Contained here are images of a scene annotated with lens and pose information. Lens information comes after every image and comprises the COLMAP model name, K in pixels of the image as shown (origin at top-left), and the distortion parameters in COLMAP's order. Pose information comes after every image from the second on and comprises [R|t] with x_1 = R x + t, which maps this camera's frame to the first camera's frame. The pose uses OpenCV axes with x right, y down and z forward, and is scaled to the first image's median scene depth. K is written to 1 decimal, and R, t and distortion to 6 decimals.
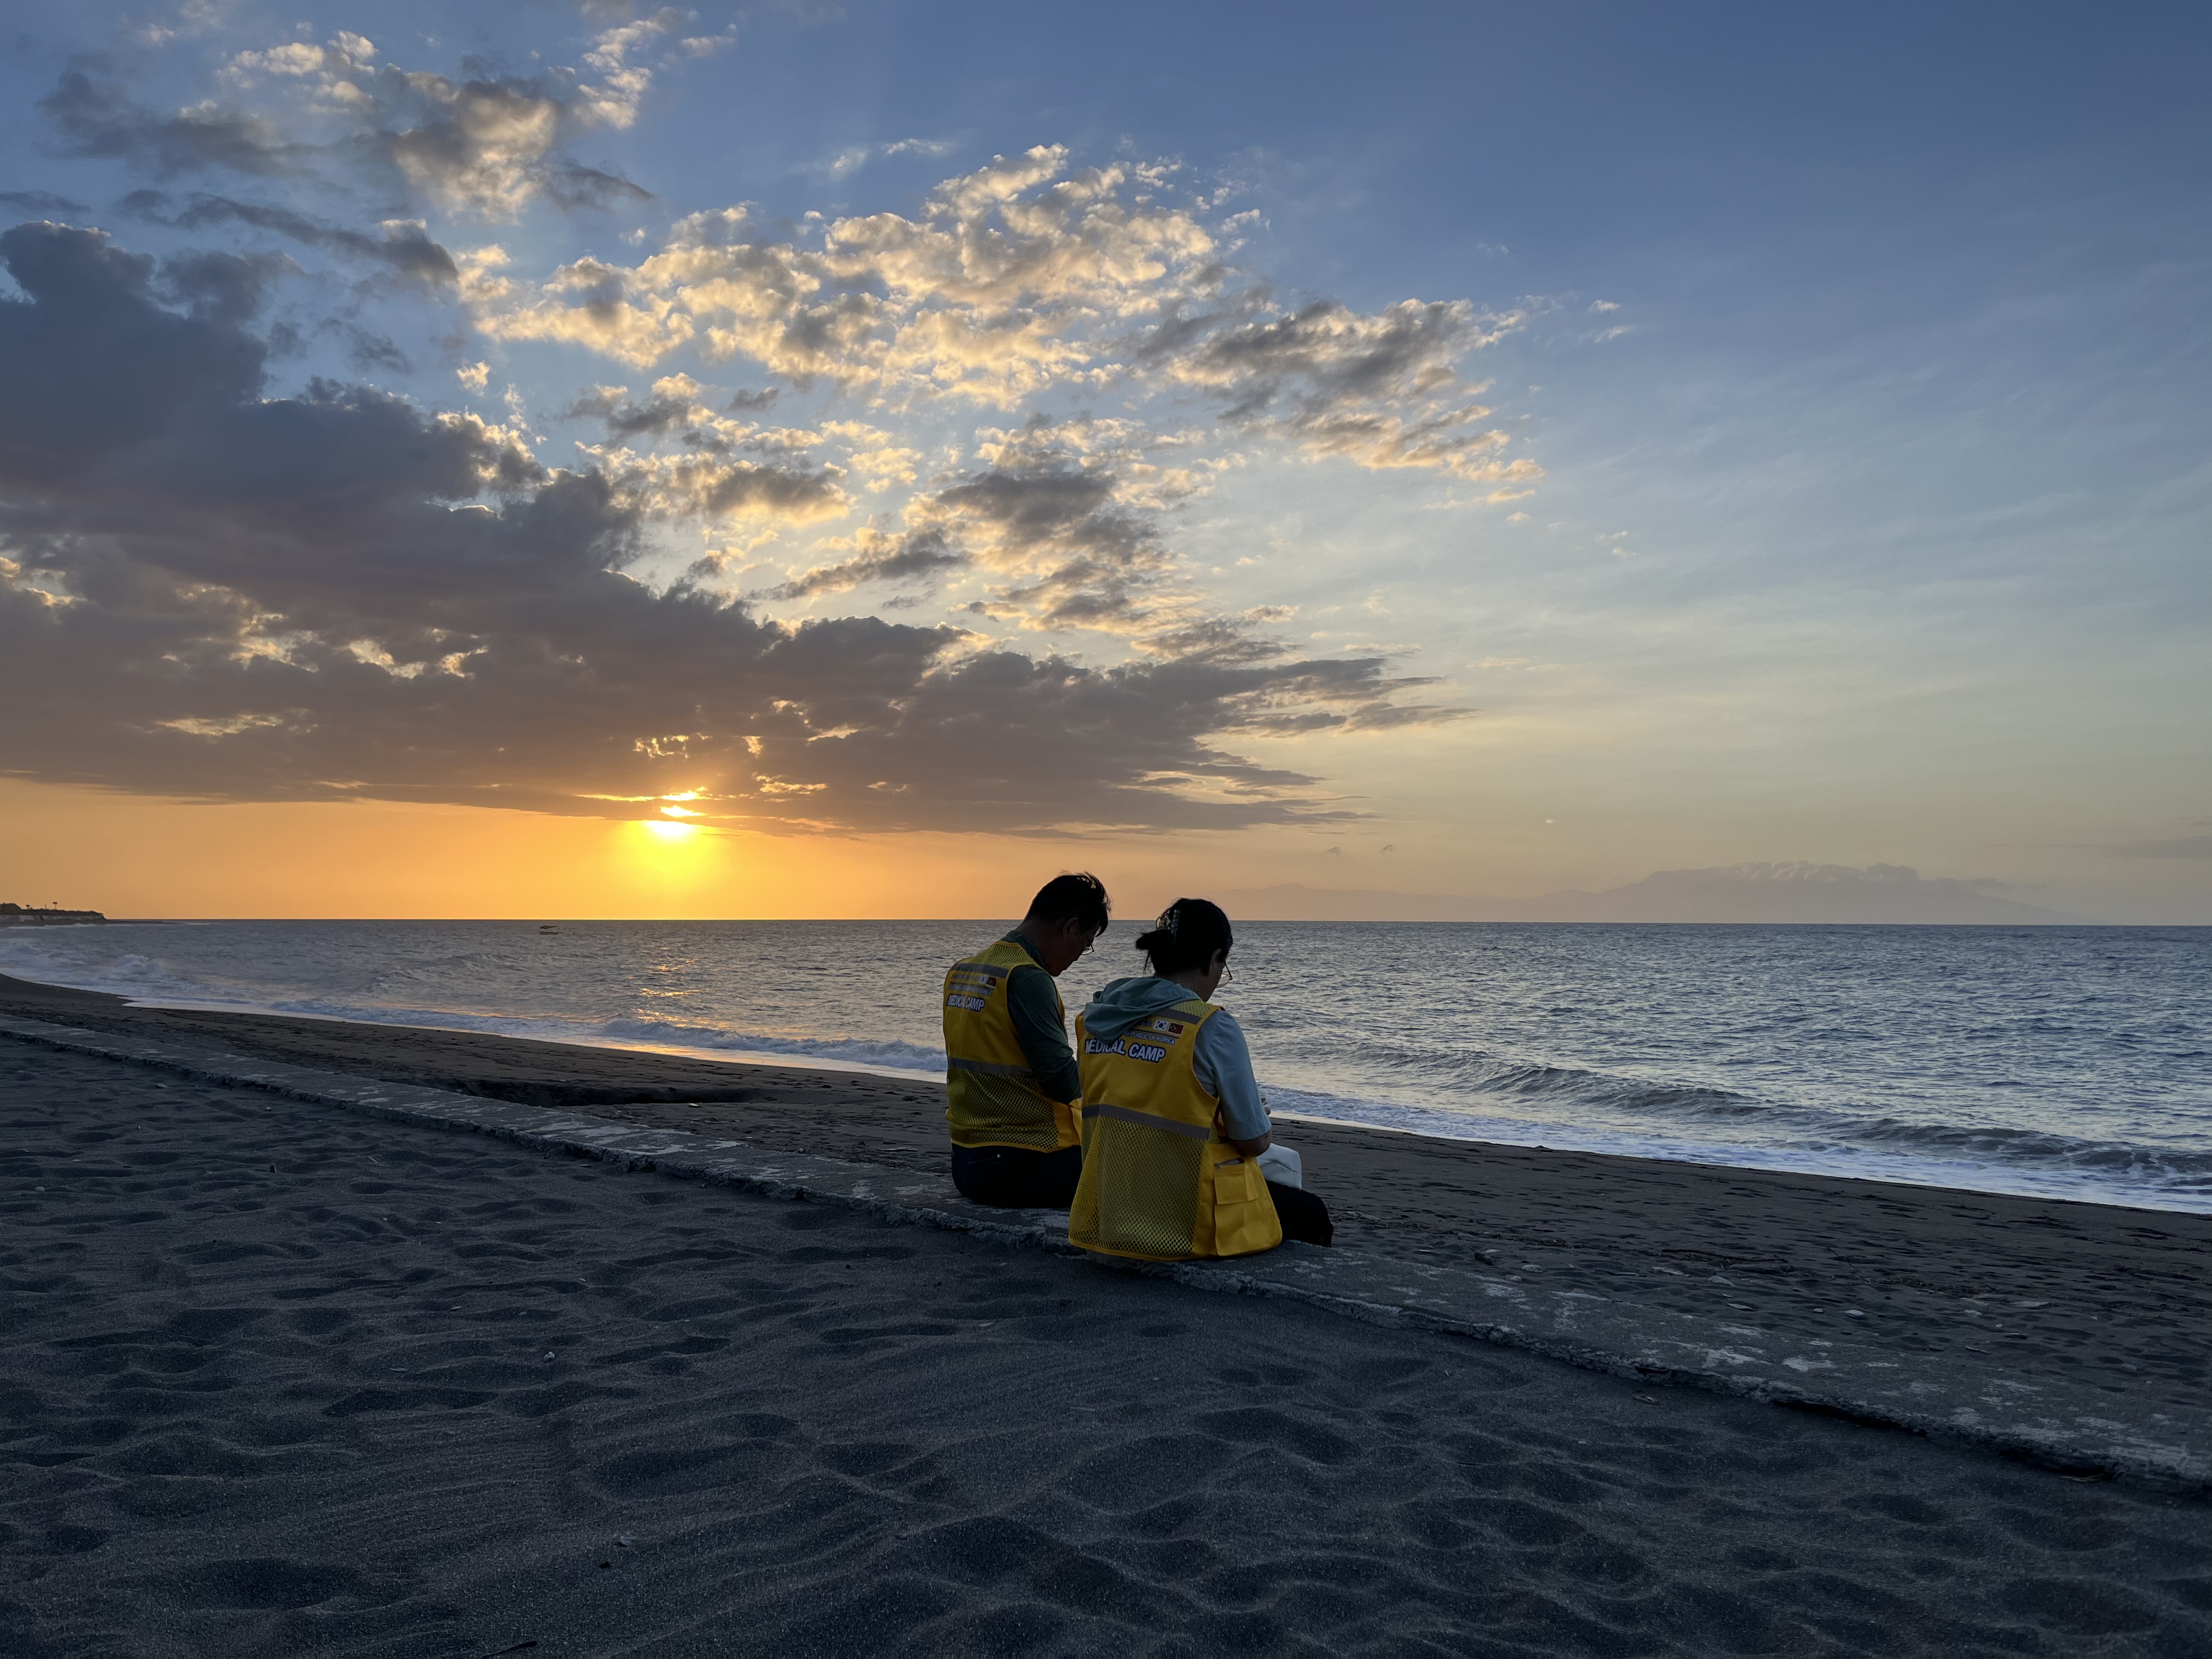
lens RADIAL K [[1682.8, 0, 1106.0], [0, 1682.8, 829.5], [0, 0, 1]] dist [0.093205, -0.135664]
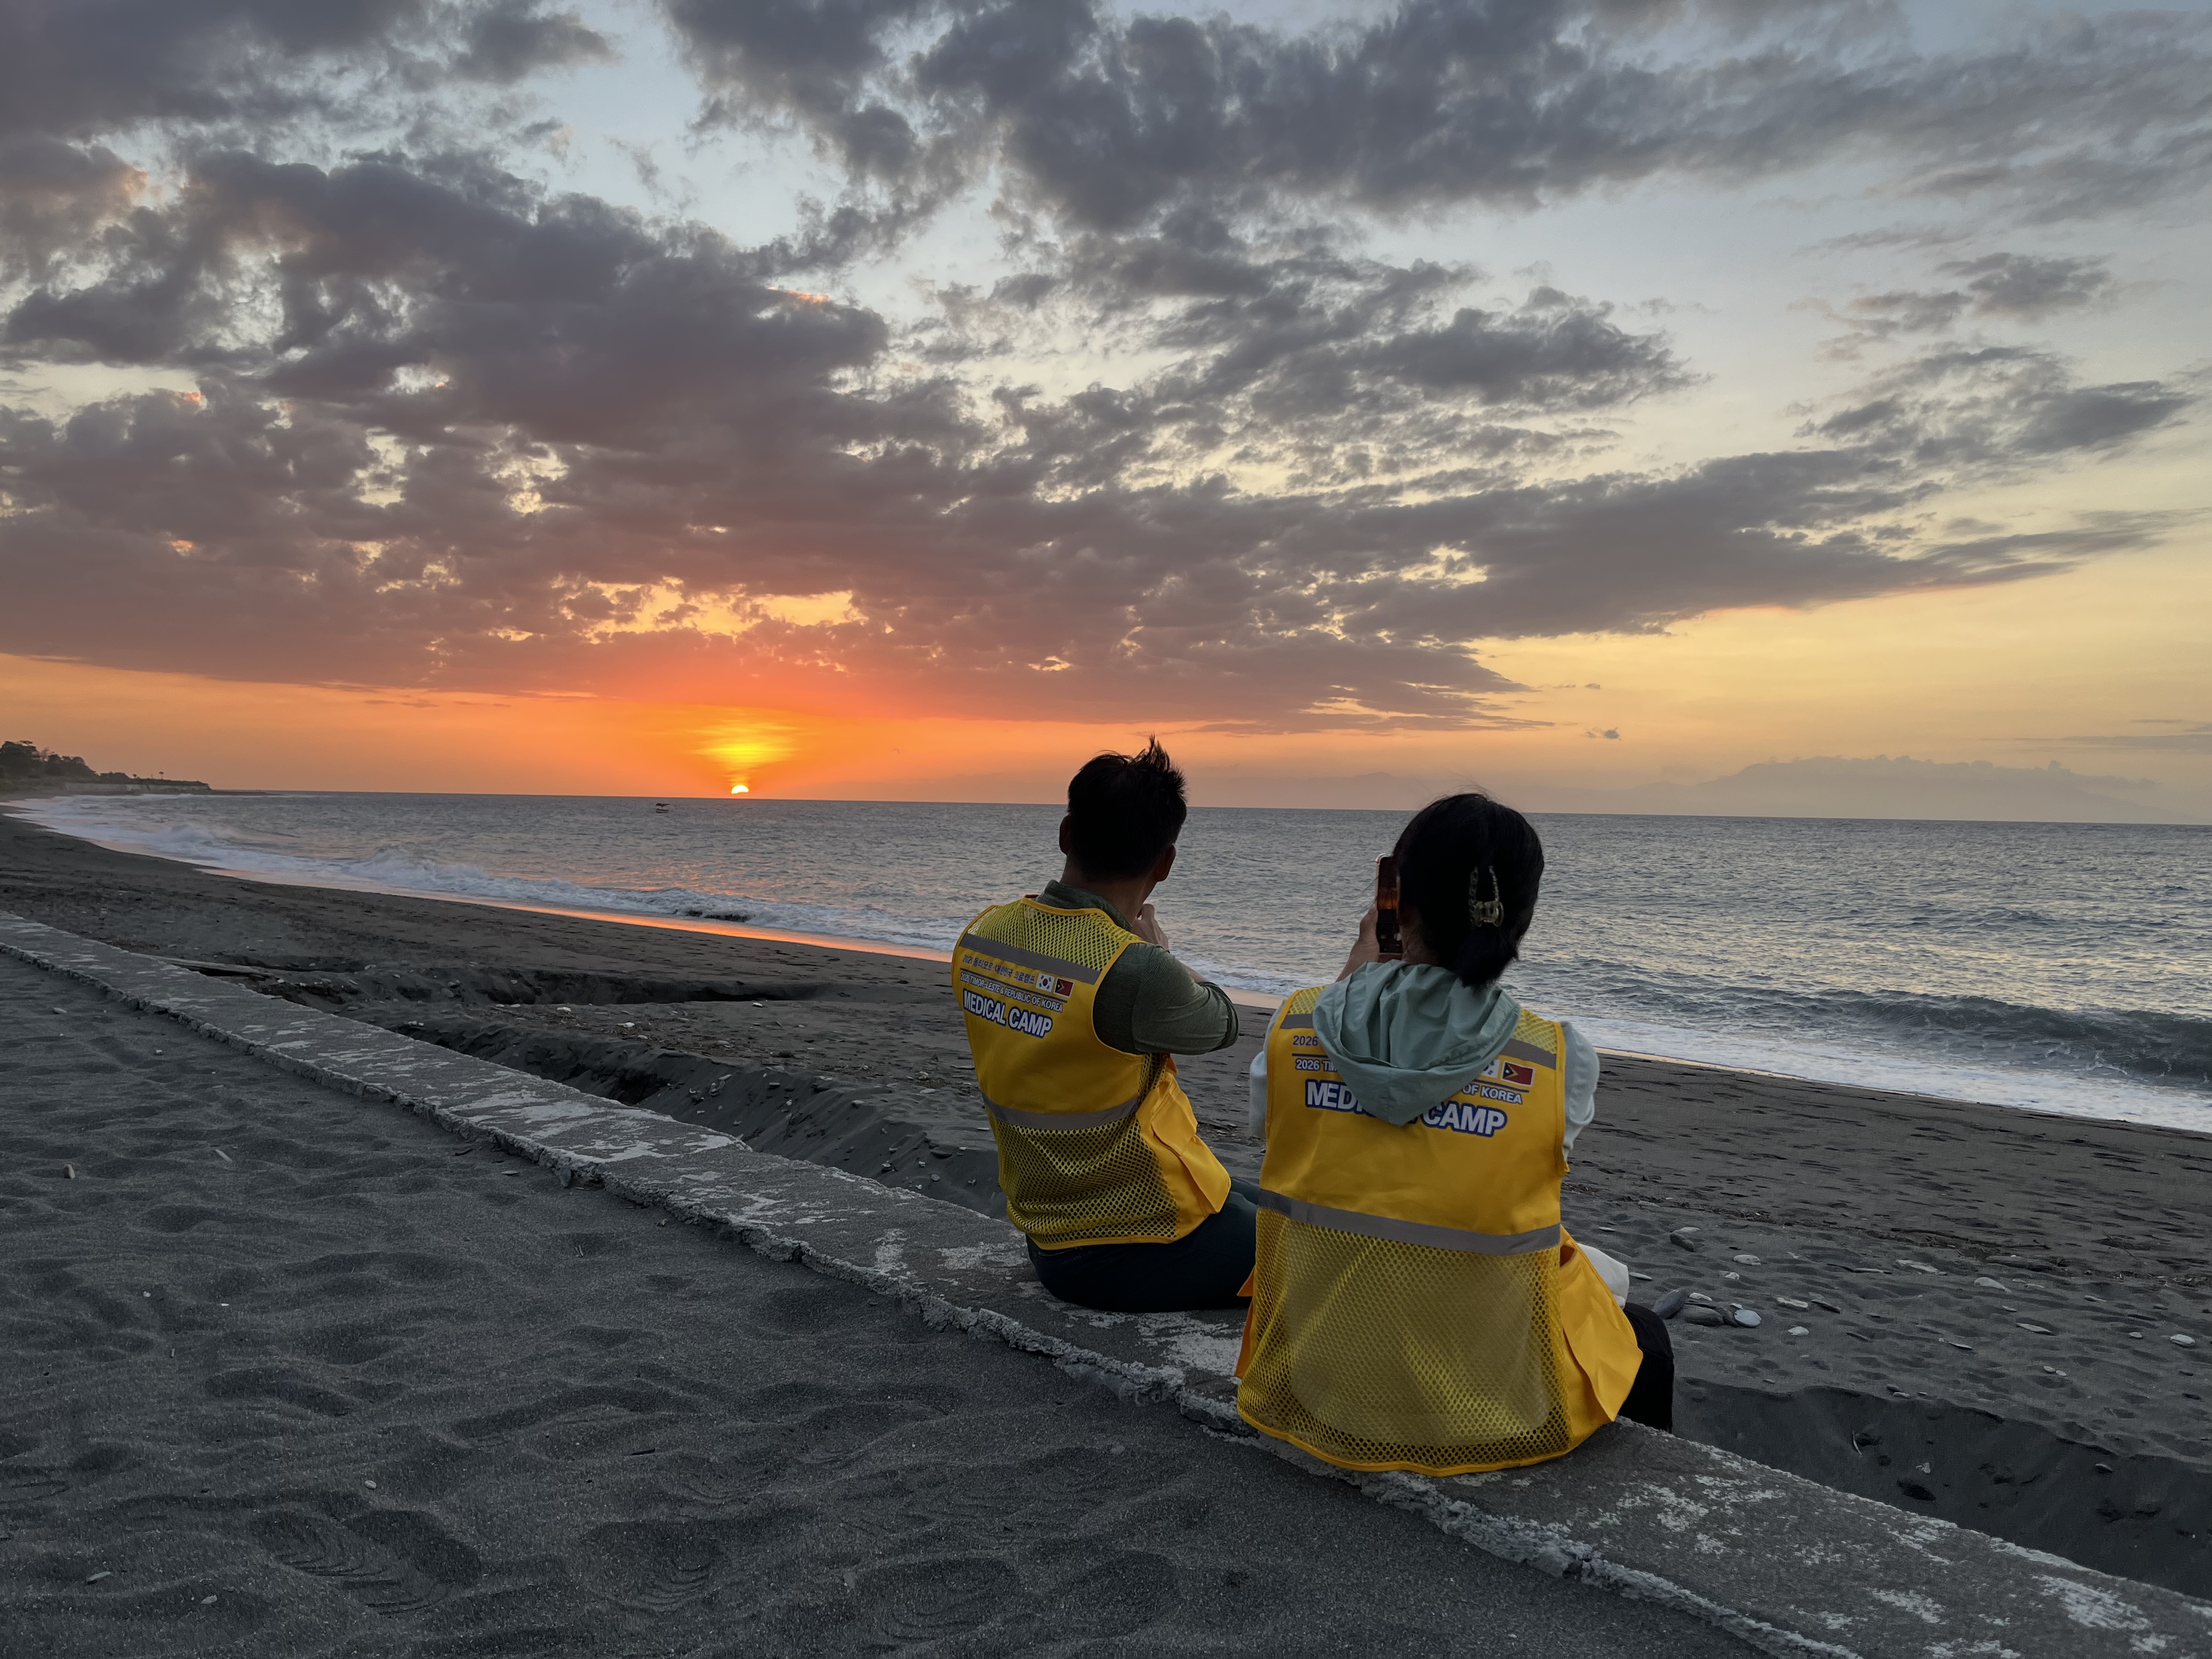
lens RADIAL K [[1682.8, 0, 1106.0], [0, 1682.8, 829.5], [0, 0, 1]] dist [0.093205, -0.135664]
pose [[0.998619, 0.015912, -0.050071, -0.022887], [-0.012474, 0.997591, 0.068233, 0.003898], [0.051037, -0.067515, 0.996412, 0.265508]]
